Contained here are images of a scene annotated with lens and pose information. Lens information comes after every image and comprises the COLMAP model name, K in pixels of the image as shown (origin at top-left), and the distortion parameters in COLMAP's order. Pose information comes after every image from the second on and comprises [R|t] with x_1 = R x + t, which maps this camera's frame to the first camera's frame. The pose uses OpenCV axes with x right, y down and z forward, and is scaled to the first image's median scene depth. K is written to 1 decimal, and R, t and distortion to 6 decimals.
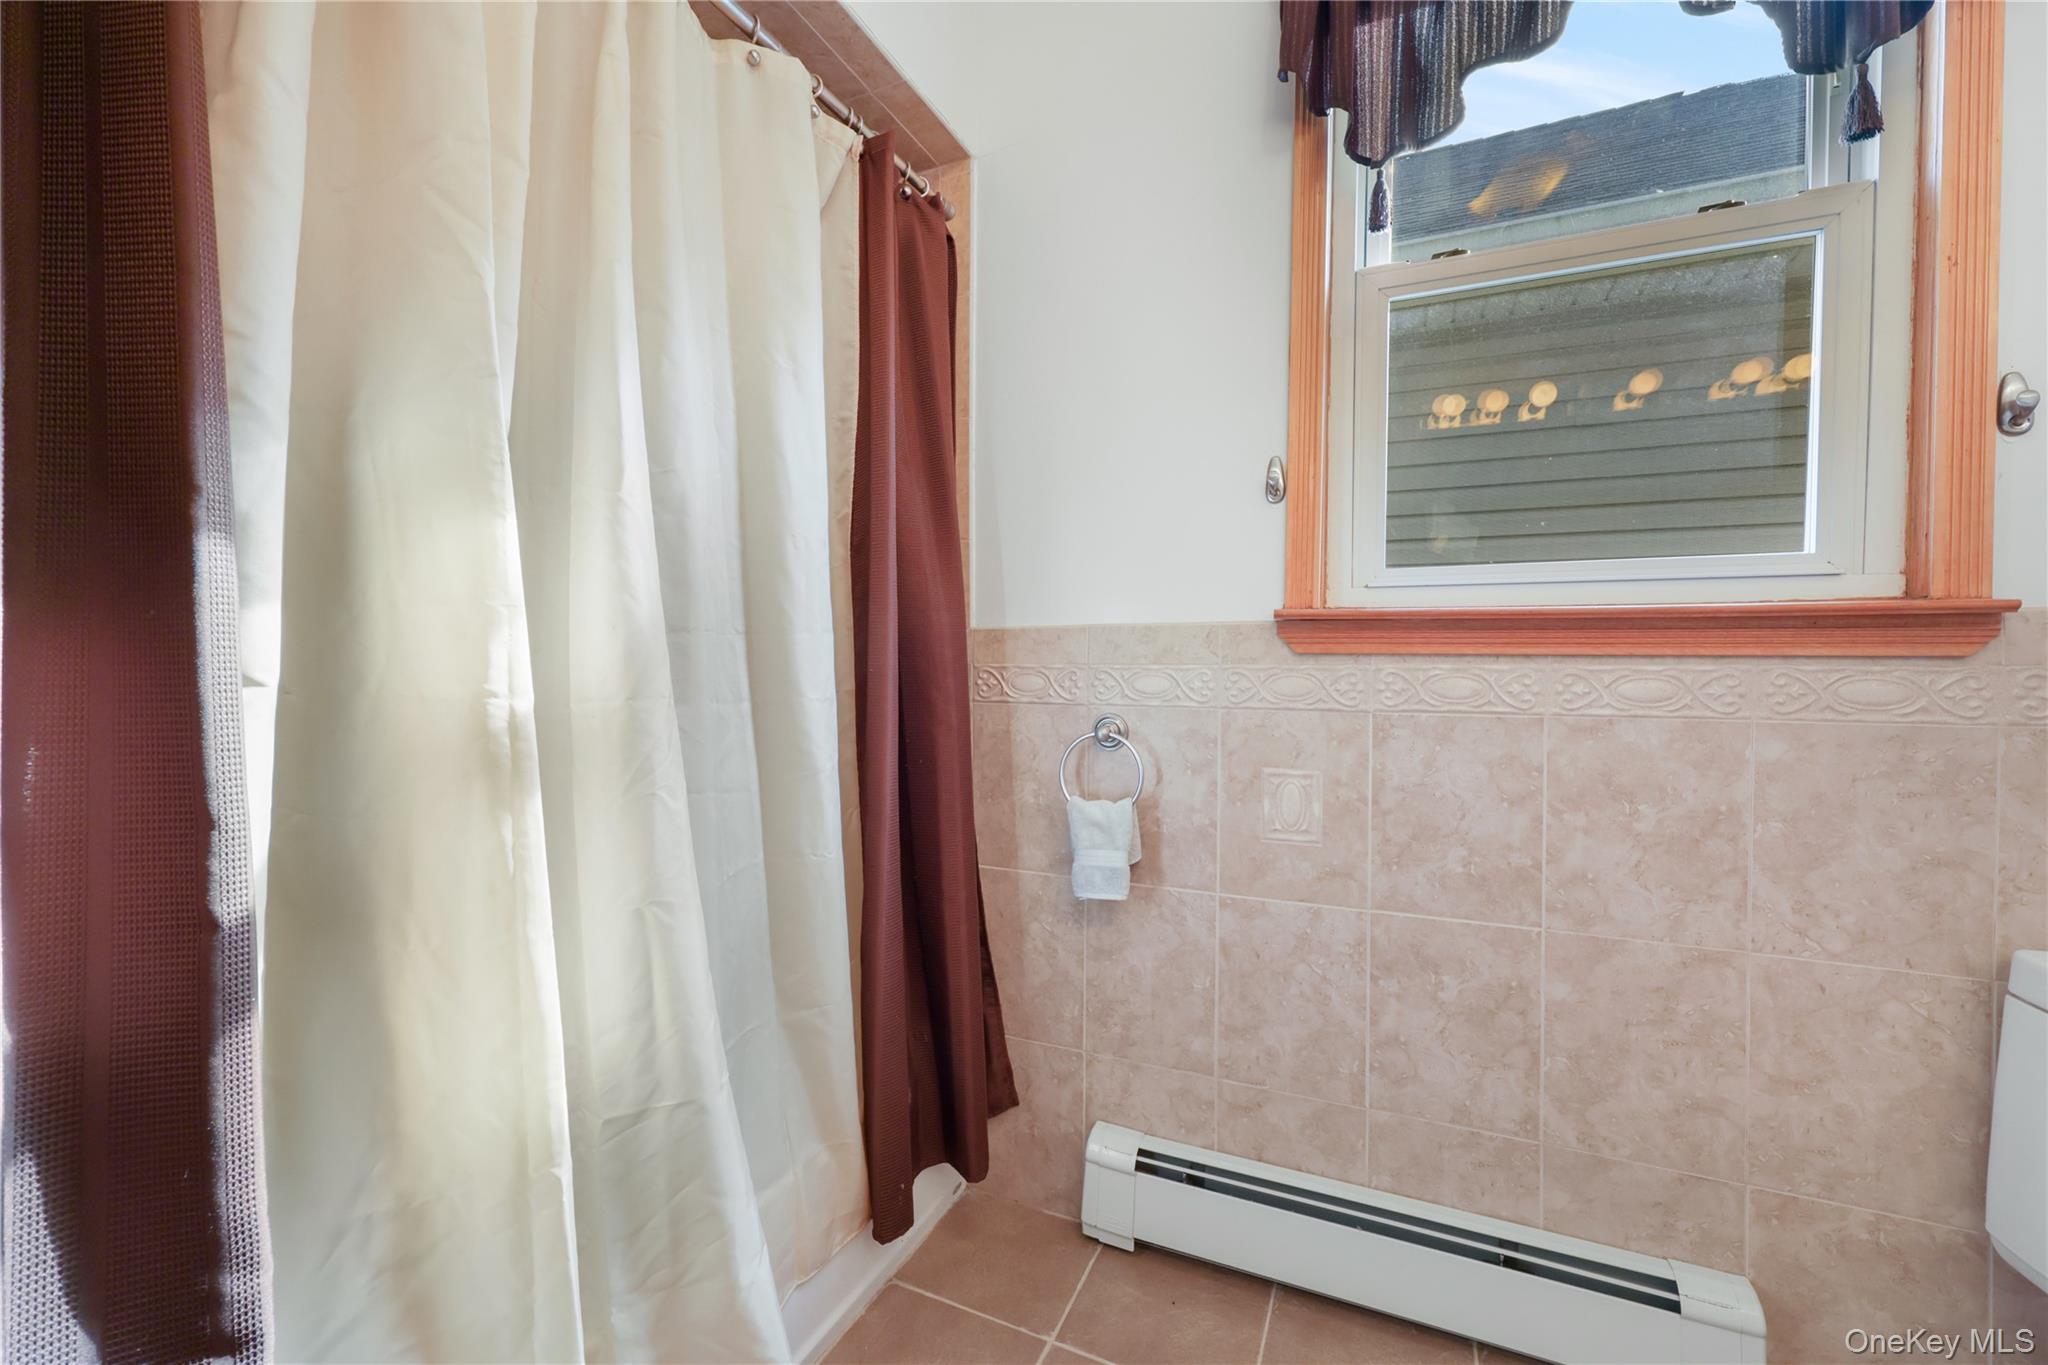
lens RADIAL K [[818.4, 0, 1026.2], [0, 818.4, 683.5], [0, 0, 1]] dist [0.000366, -0.000181]
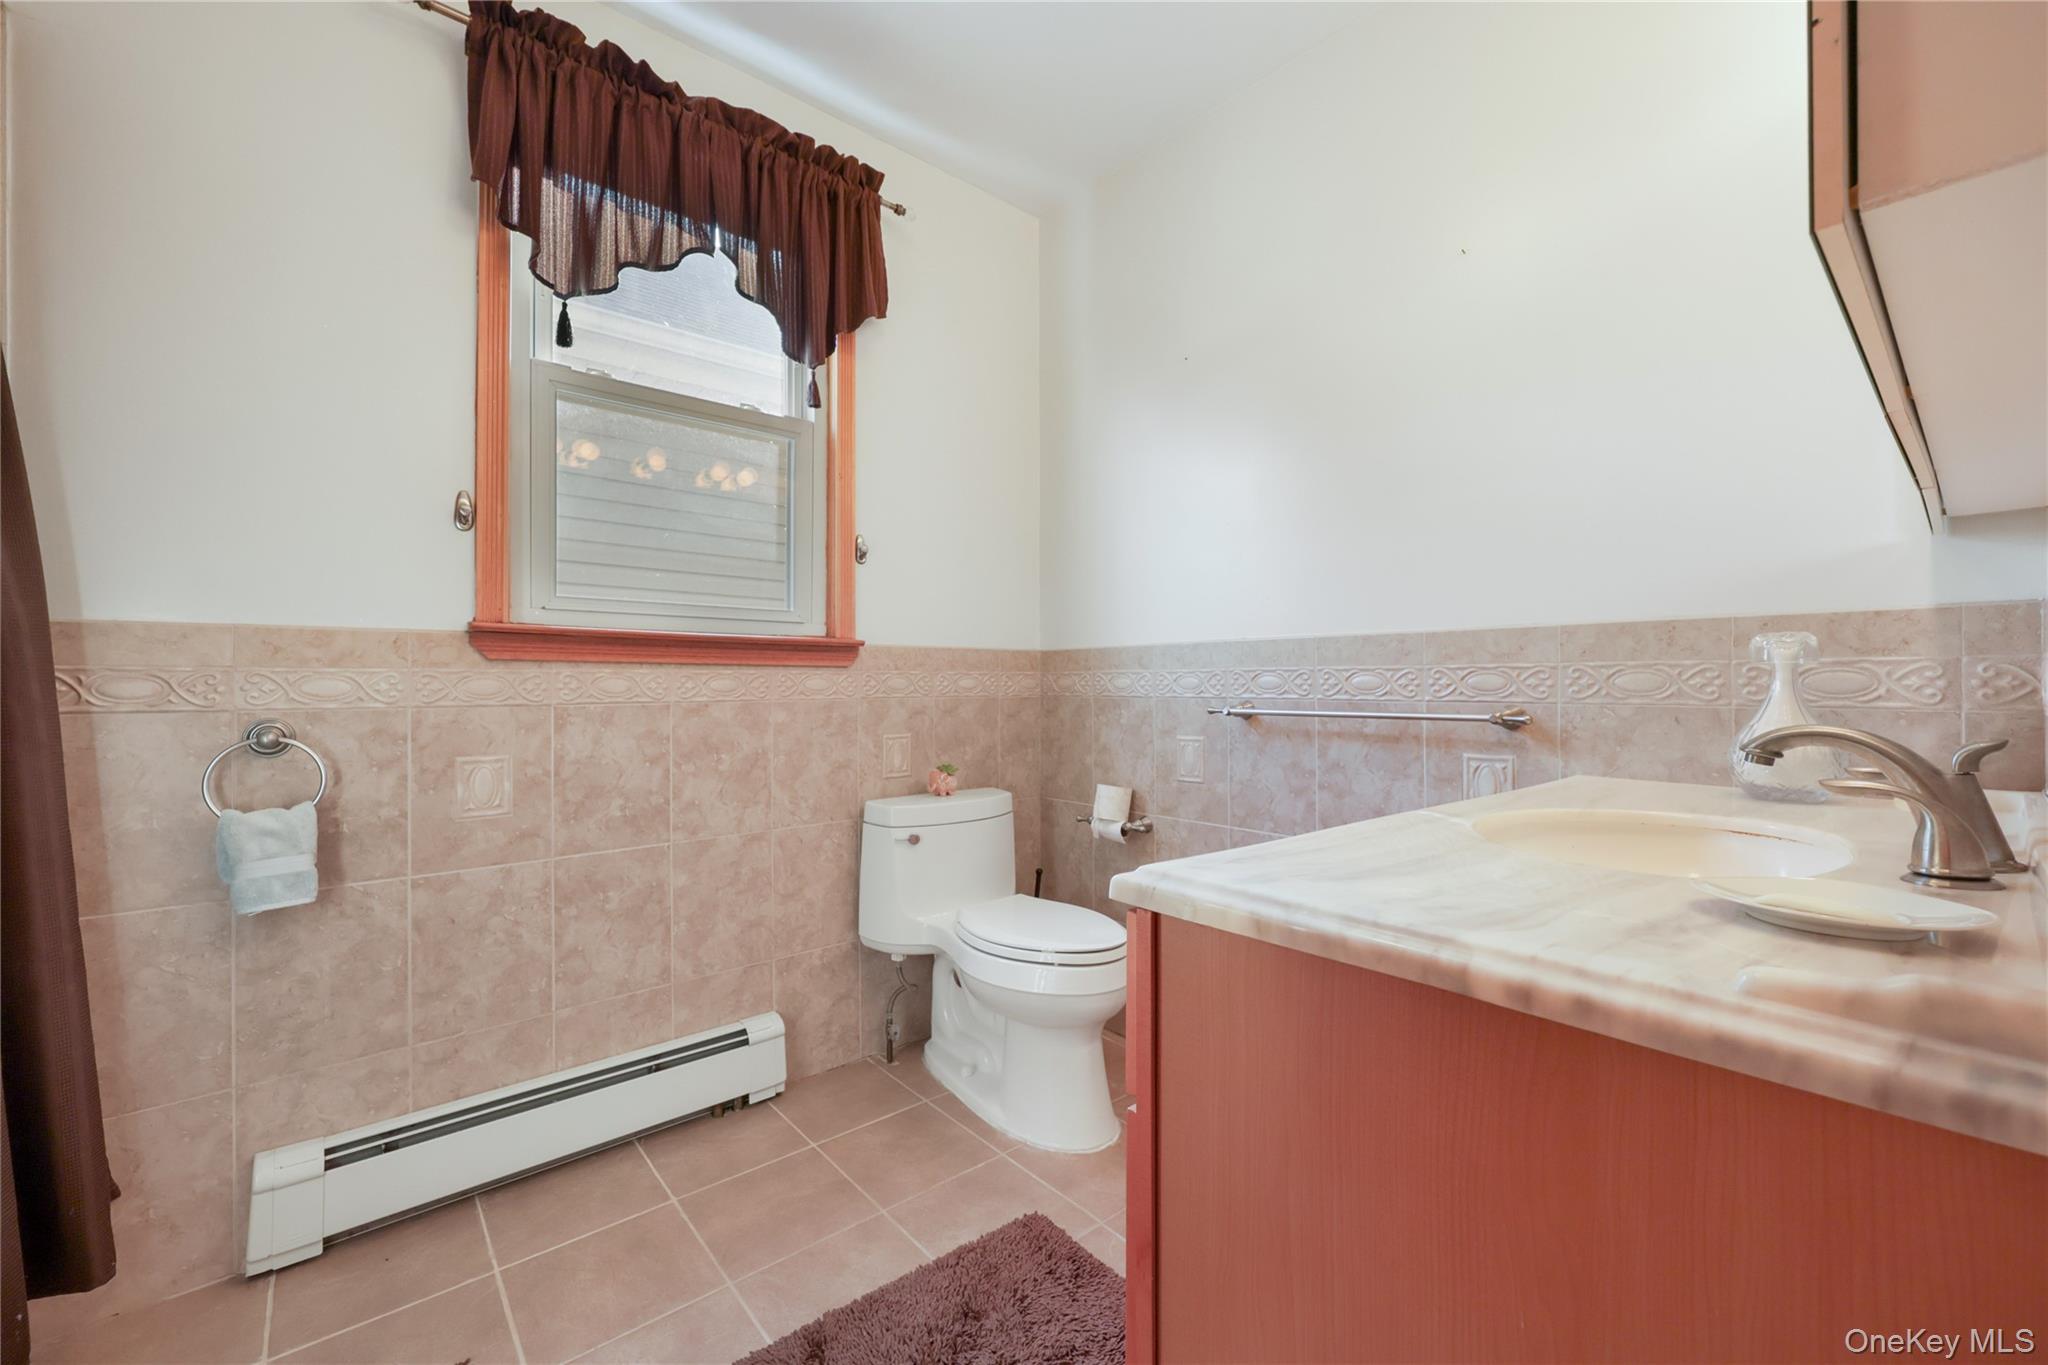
lens RADIAL K [[818.4, 0, 1021.3], [0, 818.4, 674.7], [0, 0, 1]] dist [0.000366, -0.000181]
pose [[0.423550, -0.001235, 0.905872, -0.442990], [0.016310, 0.999847, -0.006263, 0.006317], [-0.905726, 0.017427, 0.423506, -0.227808]]
